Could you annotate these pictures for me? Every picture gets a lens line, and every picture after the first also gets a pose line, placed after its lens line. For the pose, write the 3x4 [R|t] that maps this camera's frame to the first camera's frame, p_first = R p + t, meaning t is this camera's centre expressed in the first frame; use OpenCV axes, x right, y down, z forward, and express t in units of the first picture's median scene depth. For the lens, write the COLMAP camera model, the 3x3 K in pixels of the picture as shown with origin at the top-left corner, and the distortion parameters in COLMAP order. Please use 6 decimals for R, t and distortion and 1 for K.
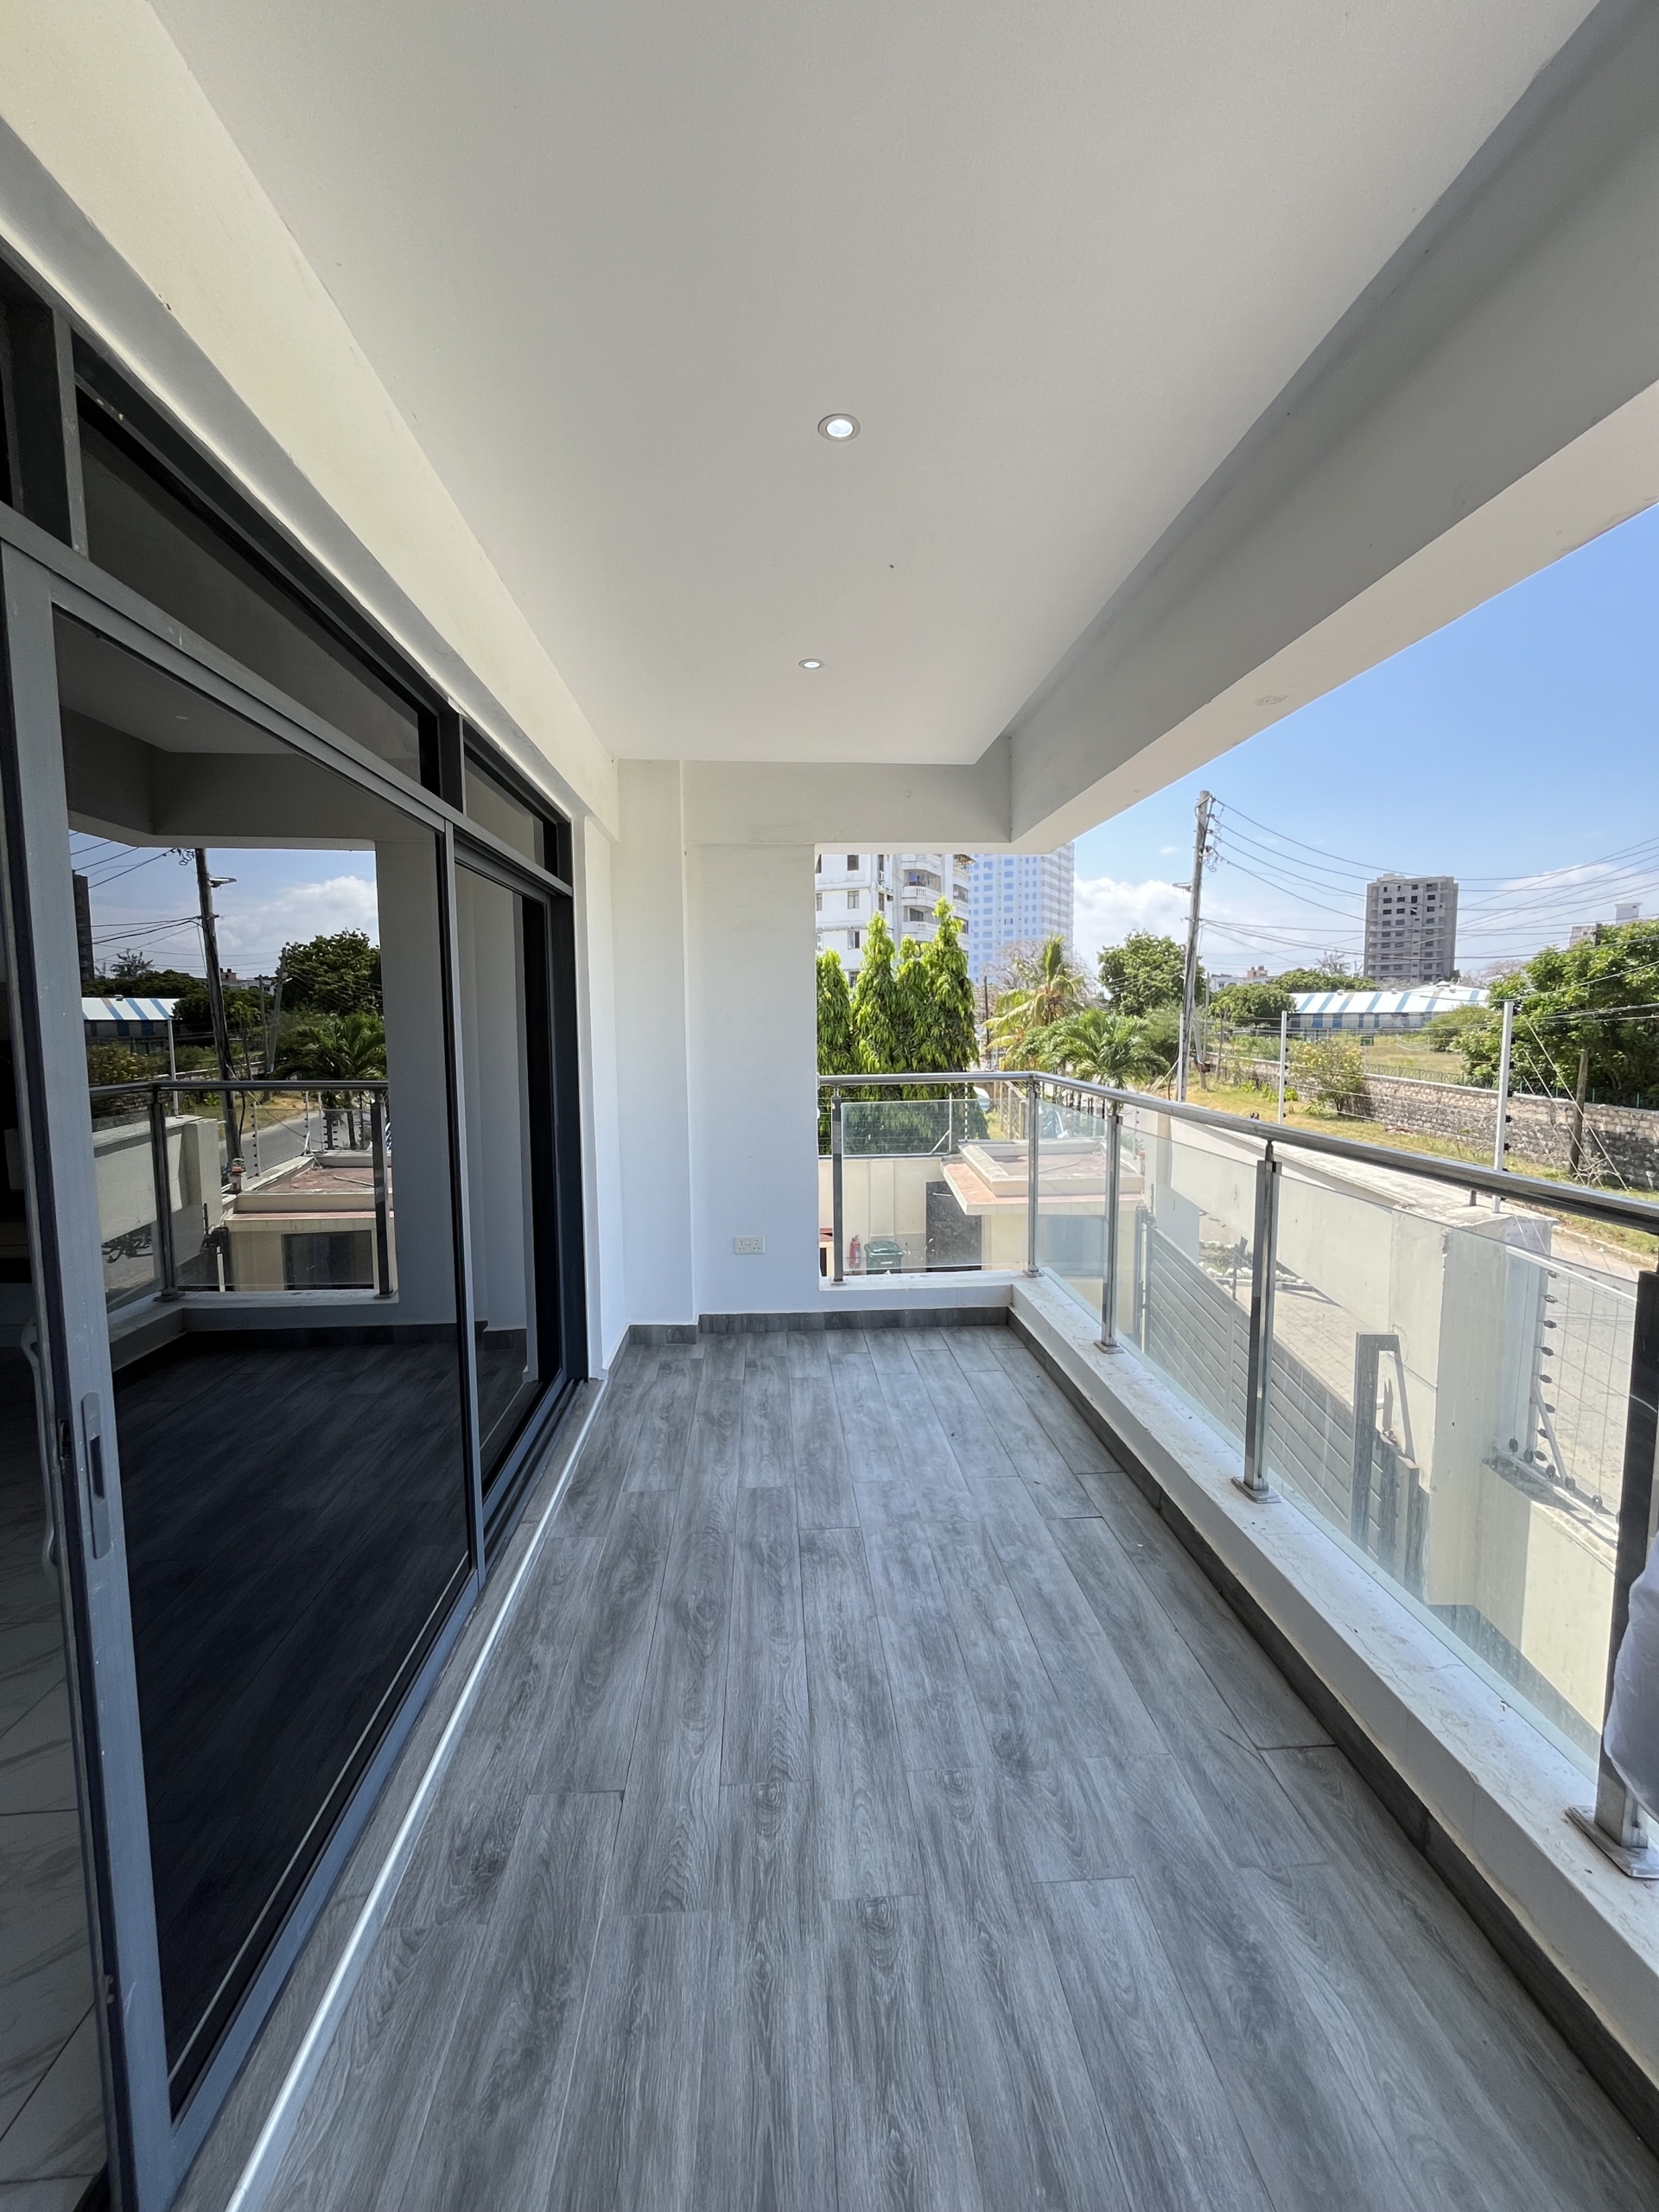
lens RADIAL K [[894.2, 0, 833.8], [0, 894.2, 1101.0], [0, 0, 1]] dist [-0.002897, 0.000900]
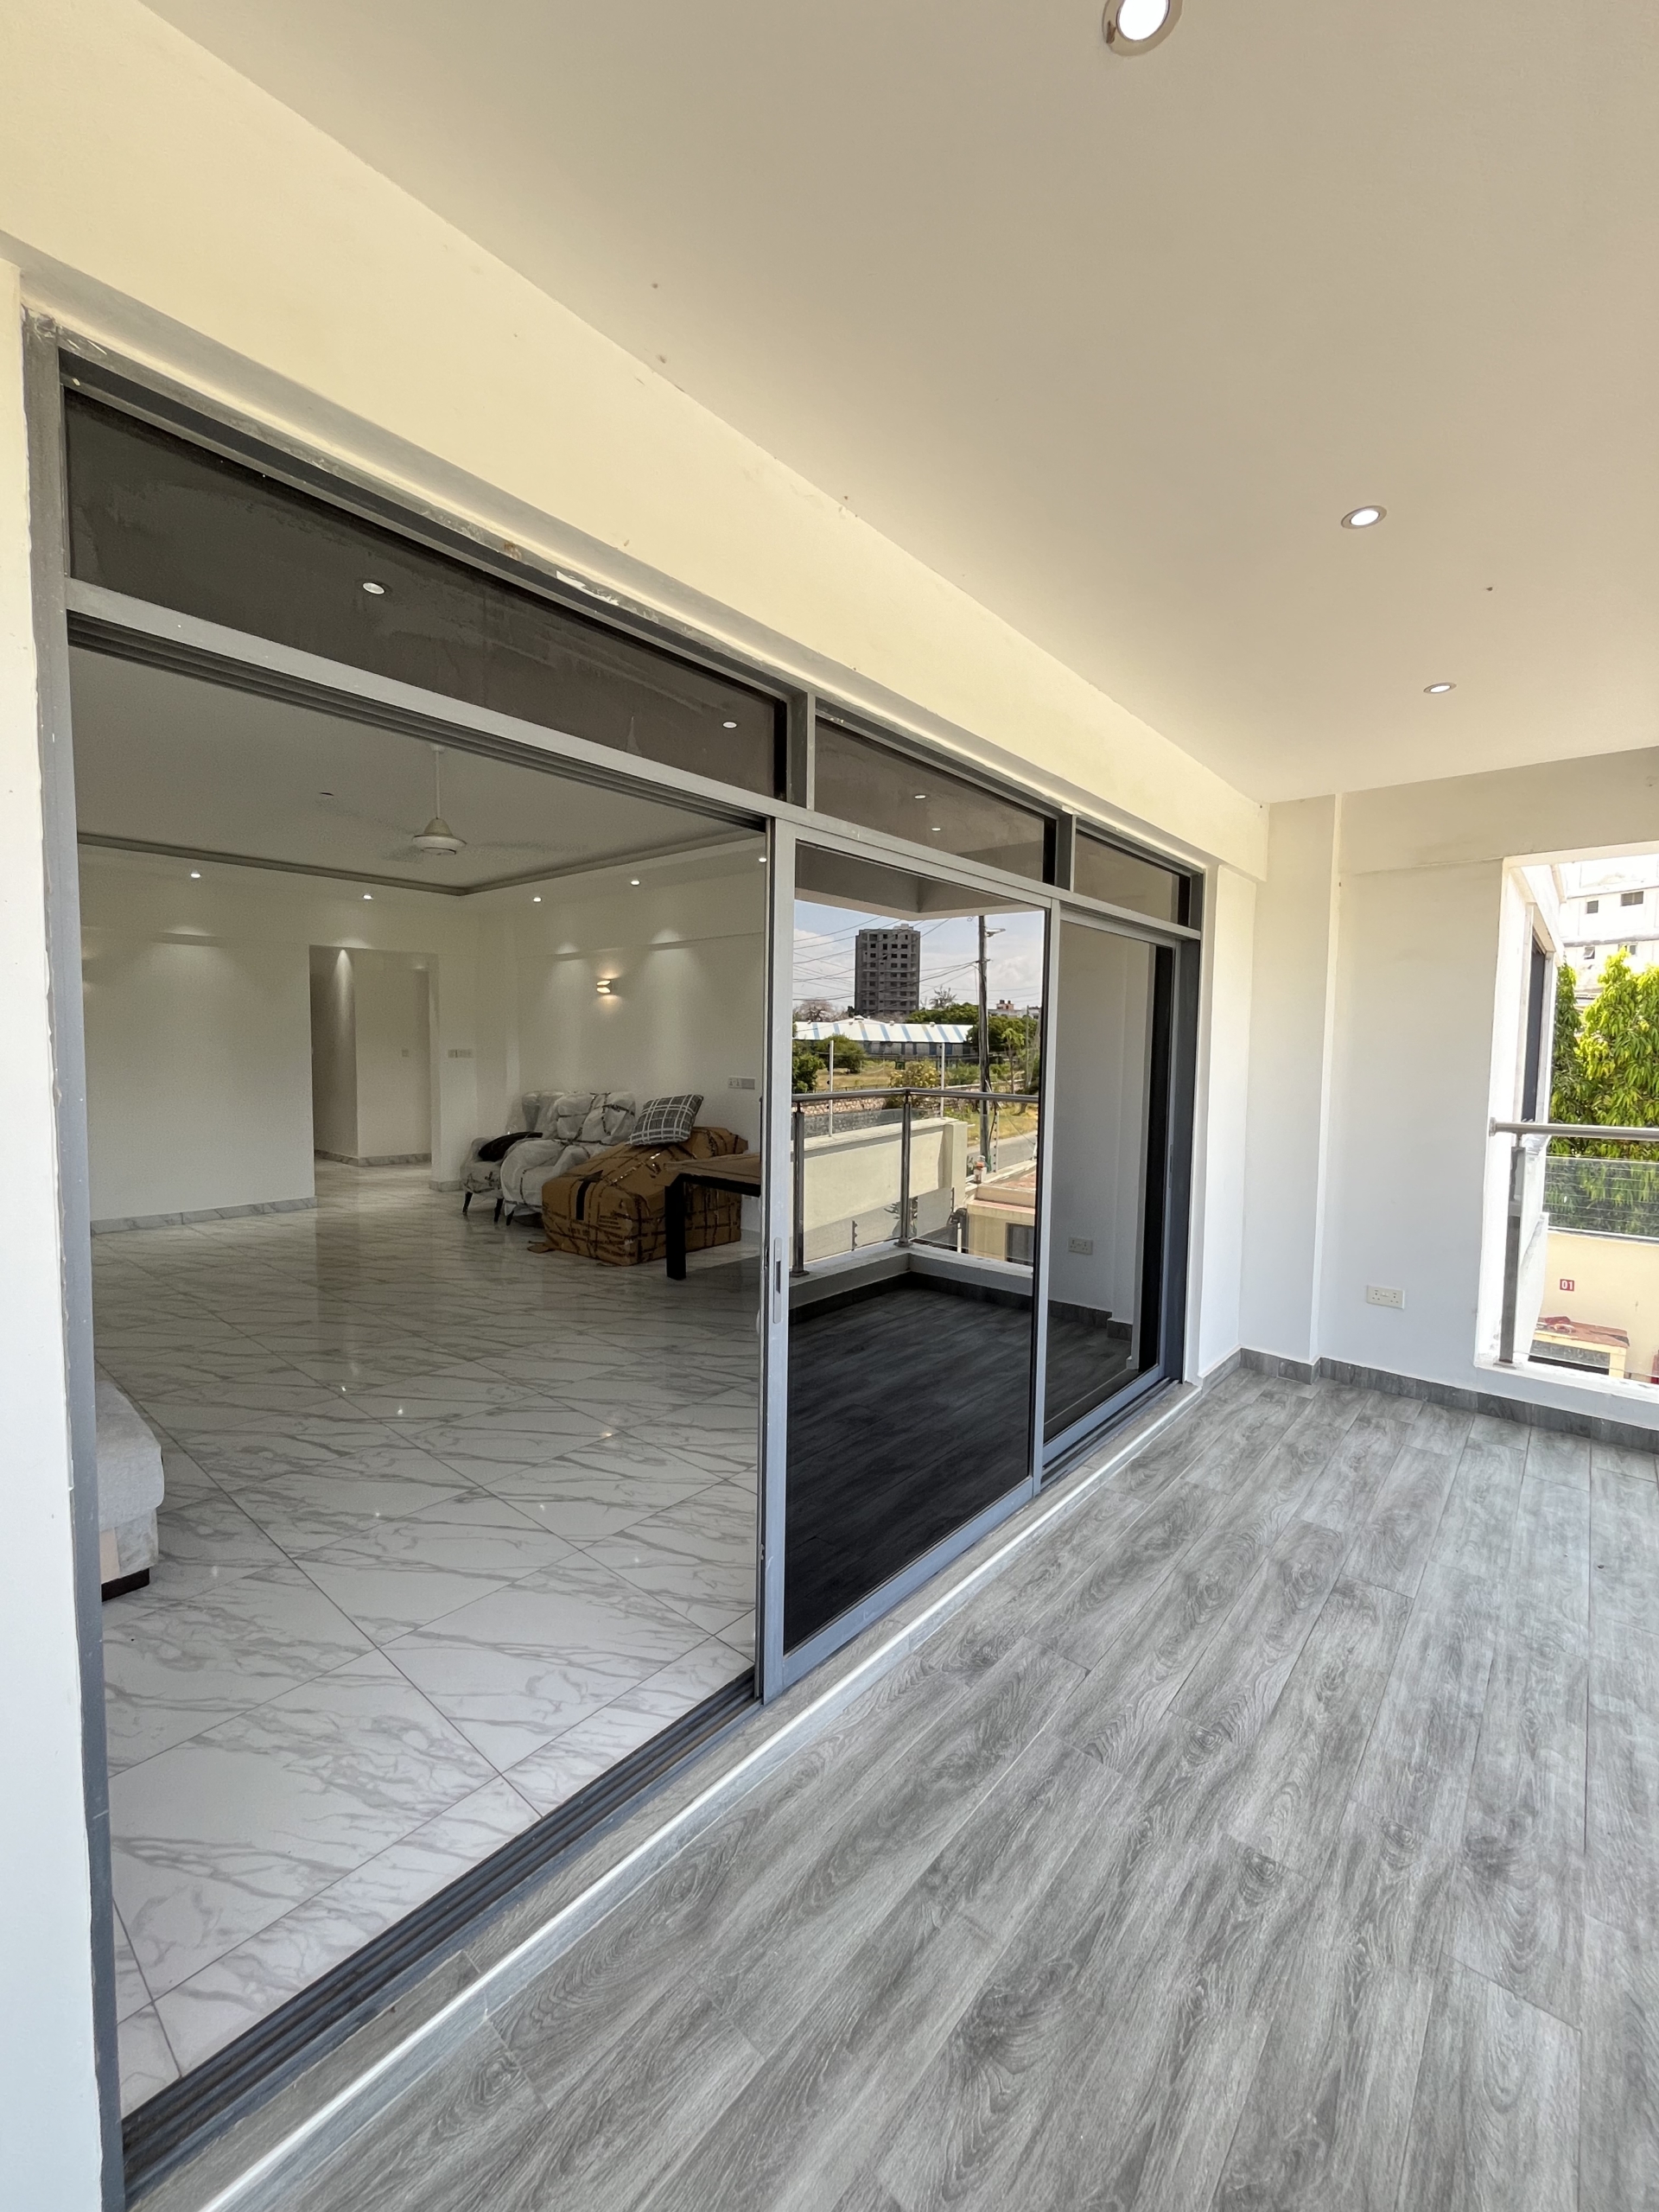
lens RADIAL K [[894.2, 0, 833.8], [0, 894.2, 1101.0], [0, 0, 1]] dist [-0.002897, 0.000900]
pose [[0.709498, 0.062089, -0.701967, 0.201189], [-0.083507, 0.996500, 0.003739, 0.004273], [0.699742, 0.055966, 0.712200, -0.108129]]
